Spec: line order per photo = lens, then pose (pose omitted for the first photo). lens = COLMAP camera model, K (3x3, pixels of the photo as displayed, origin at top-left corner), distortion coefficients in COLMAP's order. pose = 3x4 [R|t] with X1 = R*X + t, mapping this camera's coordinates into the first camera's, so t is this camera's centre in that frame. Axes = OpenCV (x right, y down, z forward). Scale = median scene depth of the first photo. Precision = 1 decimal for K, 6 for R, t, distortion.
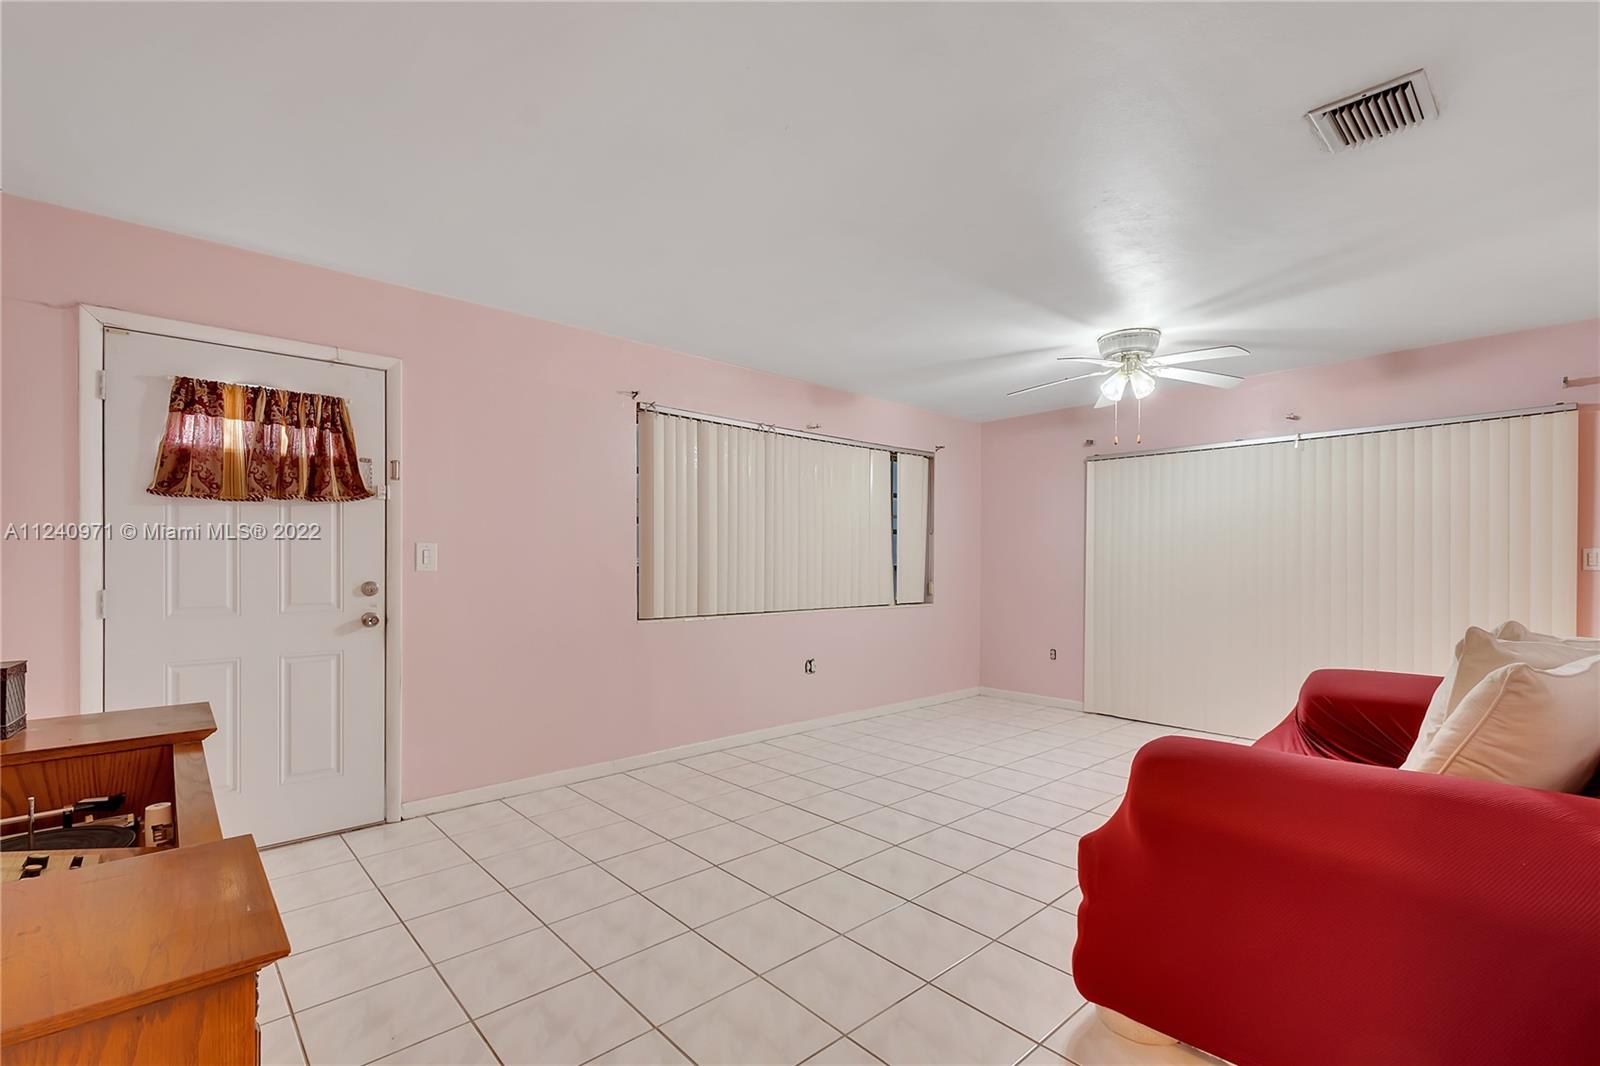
lens RADIAL K [[705.9, 0, 796.3], [0, 705.9, 566.0], [0, 0, 1]] dist [-0.001904, -0.000892]
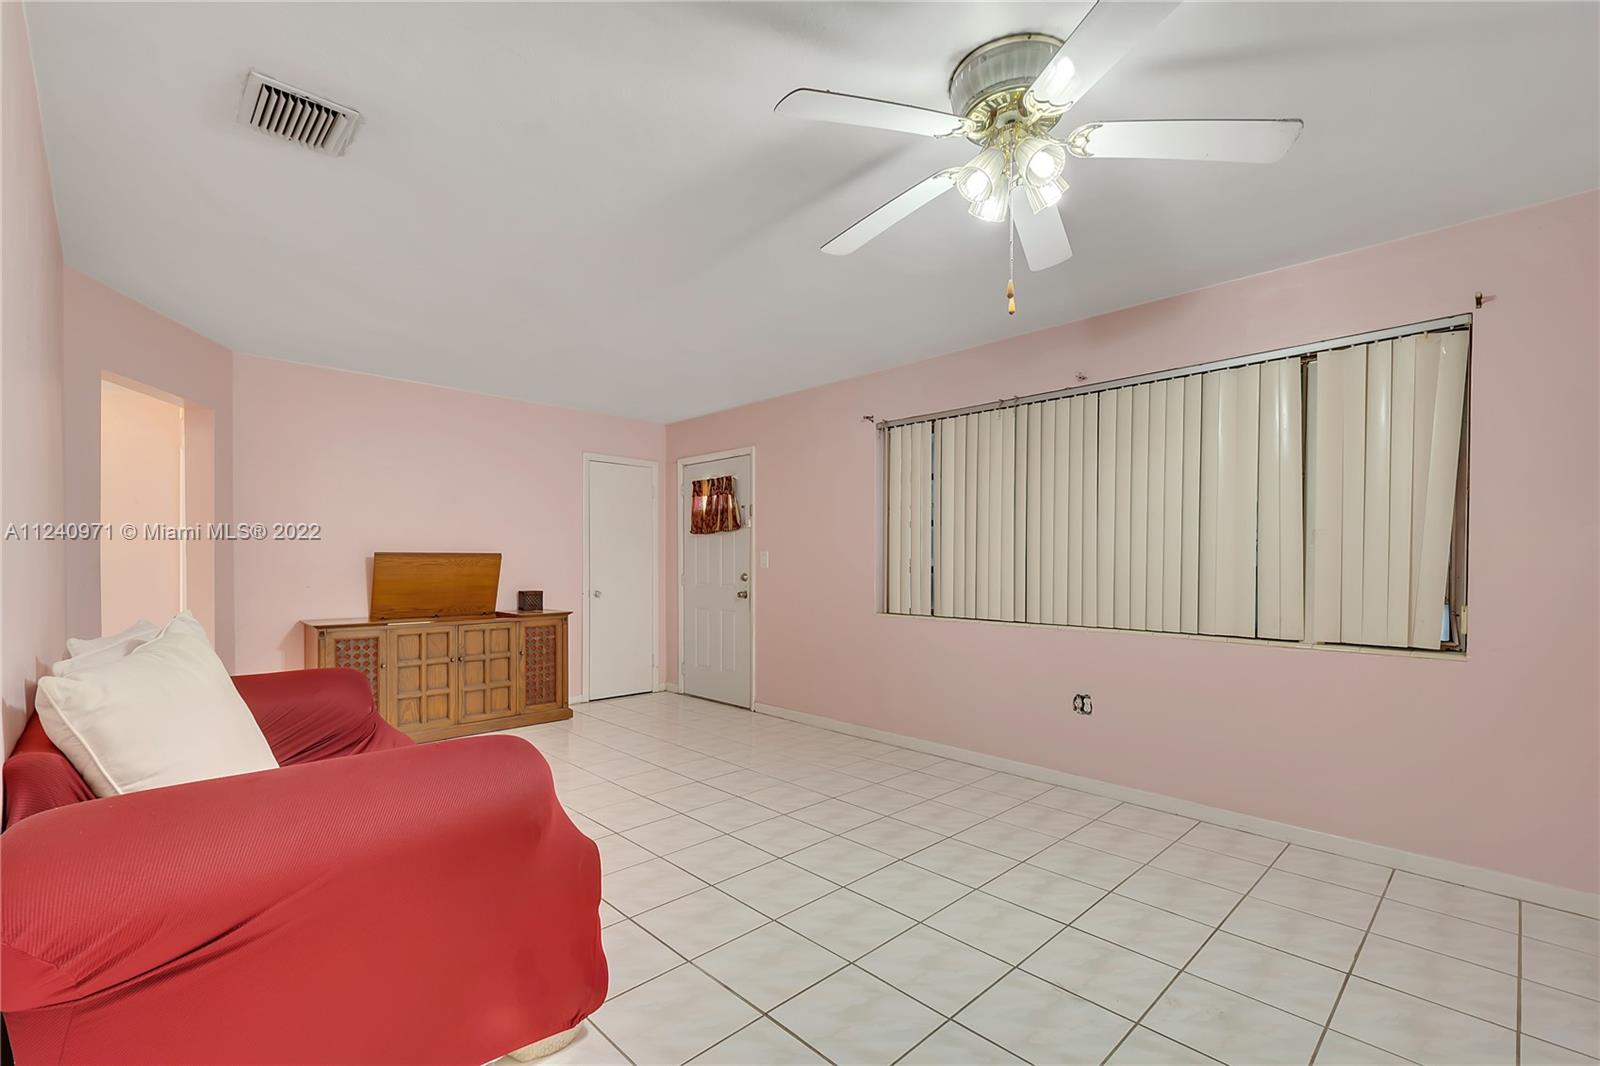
lens RADIAL K [[705.9, 0, 796.3], [0, 705.9, 566.0], [0, 0, 1]] dist [-0.001904, -0.000892]
pose [[0.020951, 0.002326, -0.999778, 1.159158], [-0.007326, 0.999971, 0.002173, -0.001518], [0.999754, 0.007279, 0.020968, 1.054419]]
